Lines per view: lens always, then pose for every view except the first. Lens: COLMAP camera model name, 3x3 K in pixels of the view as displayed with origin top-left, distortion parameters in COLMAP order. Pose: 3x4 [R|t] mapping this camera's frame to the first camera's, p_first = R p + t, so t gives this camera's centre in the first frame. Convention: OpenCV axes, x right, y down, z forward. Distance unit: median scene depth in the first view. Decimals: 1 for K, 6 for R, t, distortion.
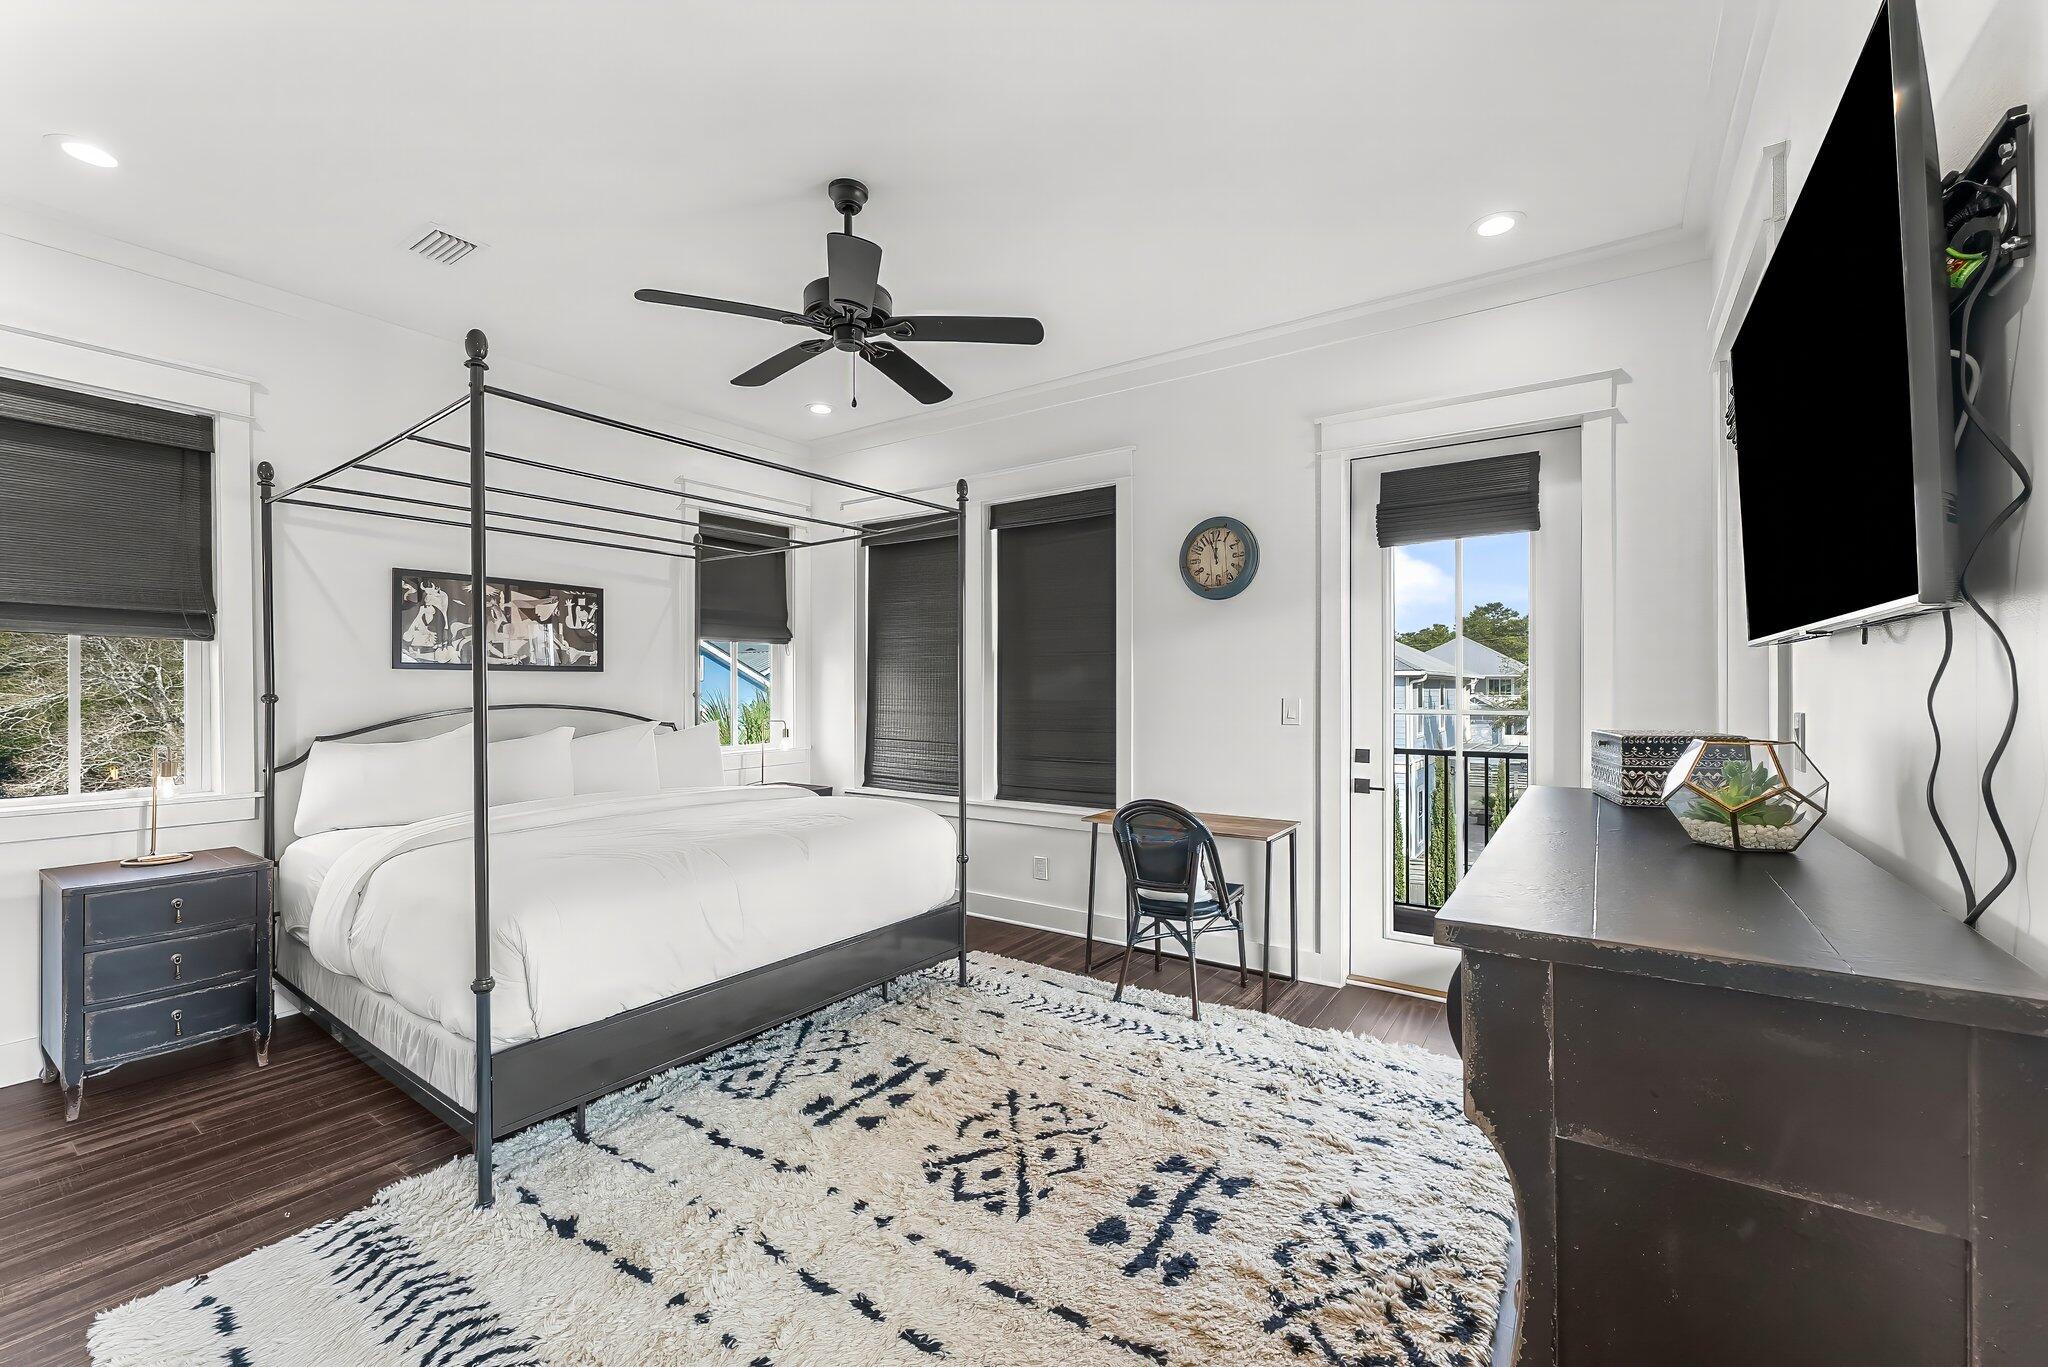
lens RADIAL K [[819.7, 0, 1036.2], [0, 819.7, 700.5], [0, 0, 1]] dist [0.002440, 0.000141]
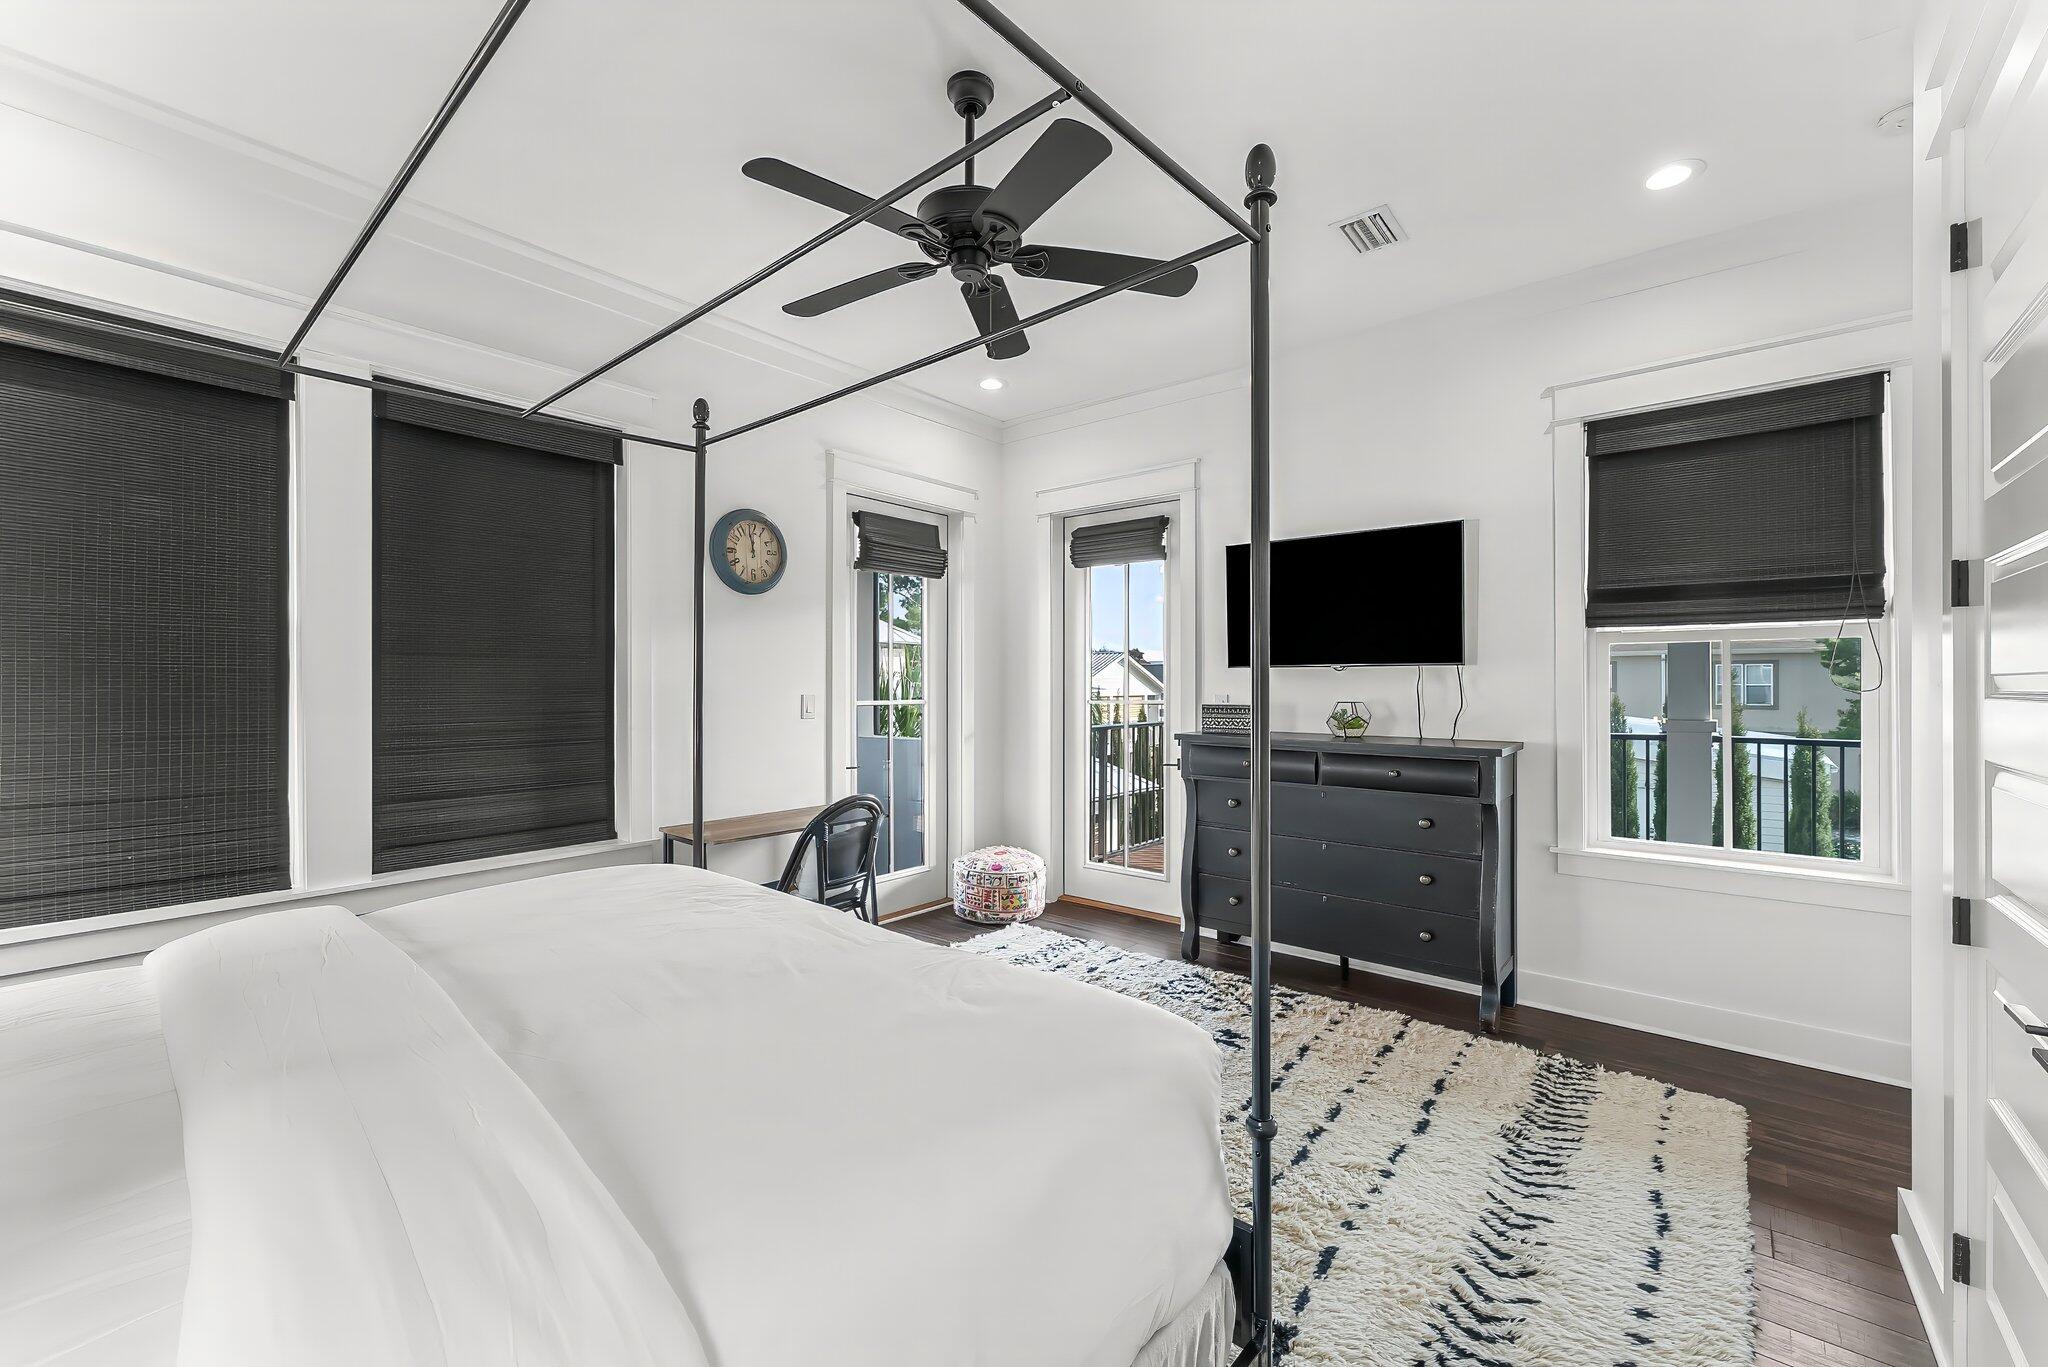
lens RADIAL K [[819.7, 0, 1039.6], [0, 819.7, 671.1], [0, 0, 1]] dist [0.002440, 0.000141]
pose [[0.094037, 0.000963, 0.995568, -0.829614], [-0.000434, 0.999999, -0.000926, -0.035271], [-0.995569, -0.000345, 0.094038, 0.652249]]
